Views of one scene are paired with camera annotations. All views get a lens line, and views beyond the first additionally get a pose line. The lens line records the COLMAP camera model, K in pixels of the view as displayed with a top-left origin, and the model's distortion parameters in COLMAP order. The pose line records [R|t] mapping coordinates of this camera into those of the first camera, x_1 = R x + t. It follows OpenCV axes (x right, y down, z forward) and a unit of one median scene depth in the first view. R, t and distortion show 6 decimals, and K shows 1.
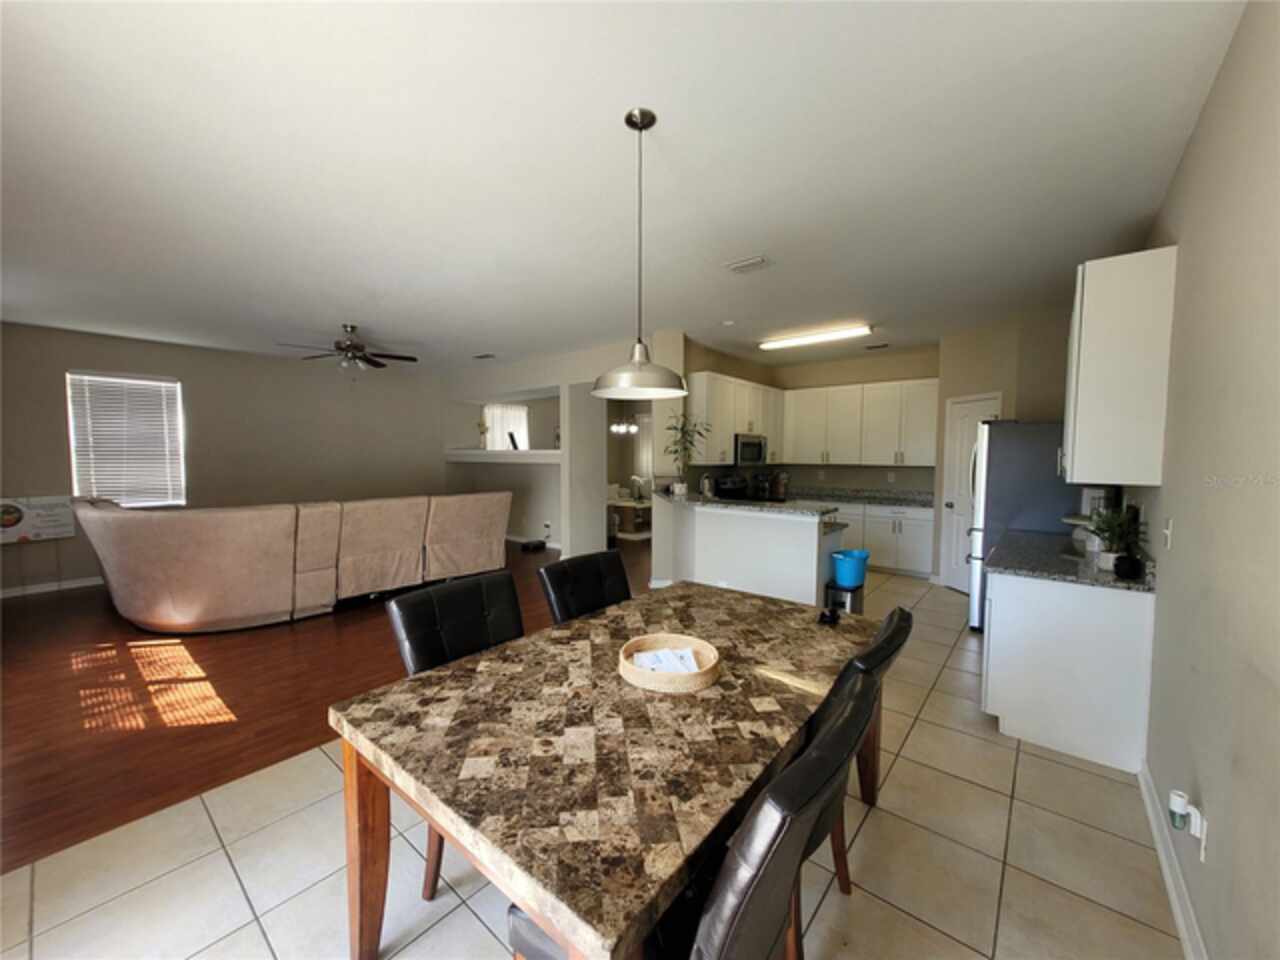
lens RADIAL K [[495.0, 0, 641.8], [0, 495.0, 479.0], [0, 0, 1]] dist [0.003384, -0.000267]
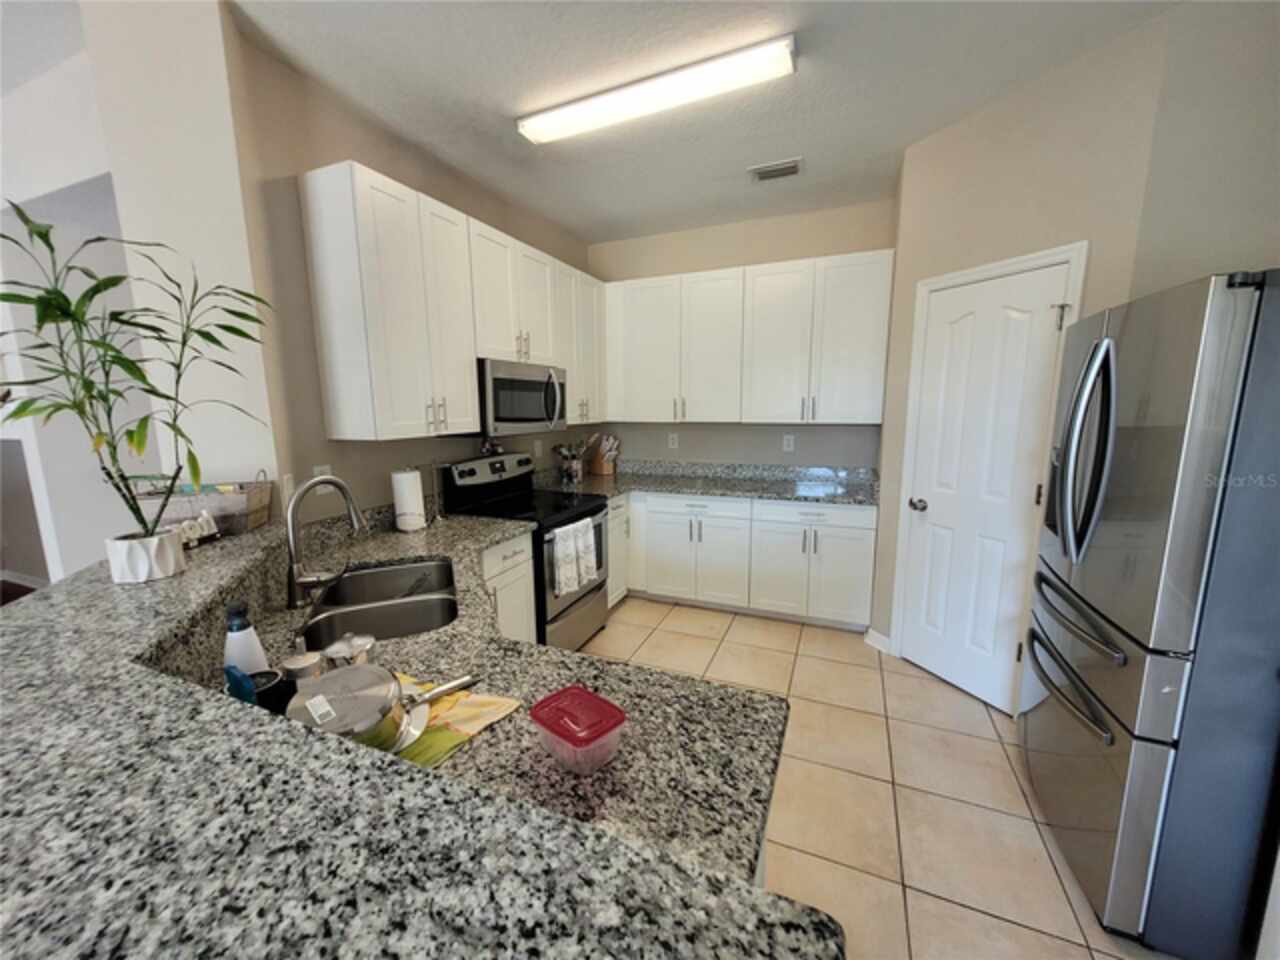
lens RADIAL K [[495.0, 0, 641.8], [0, 495.0, 479.0], [0, 0, 1]] dist [0.003384, -0.000267]
pose [[0.957515, -0.059144, 0.282254, 0.188478], [0.030560, 0.994042, 0.104622, -0.027970], [-0.286760, -0.091552, 0.953618, 0.530258]]
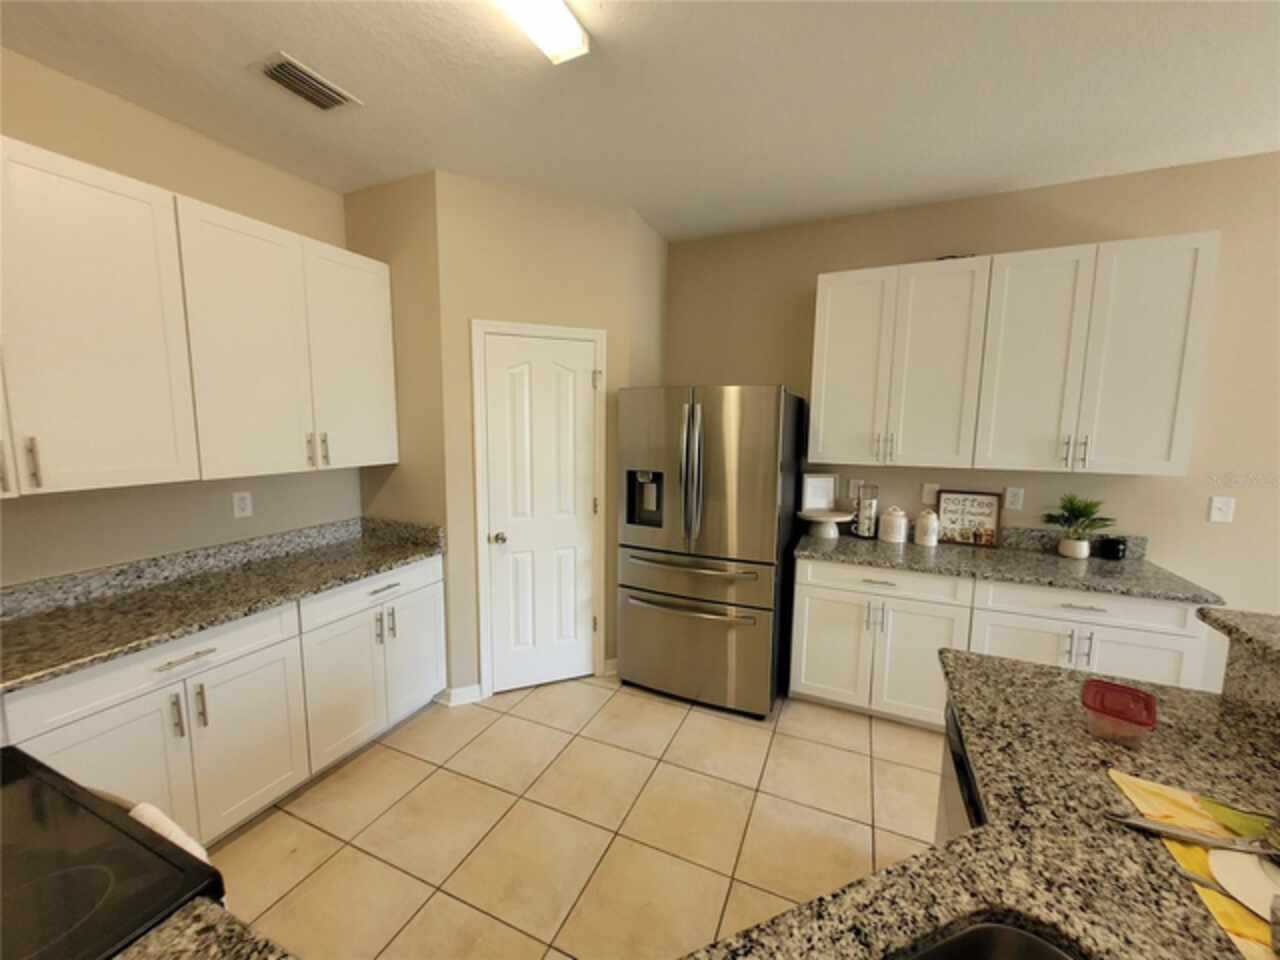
lens RADIAL K [[495.6, 0, 632.9], [0, 495.6, 481.1], [0, 0, 1]] dist [0.007913, -0.000506]
pose [[-0.269044, -0.125579, 0.954906, 0.091959], [0.042879, 0.988918, 0.142133, -0.061521], [-0.962173, 0.079186, -0.260678, 0.865006]]
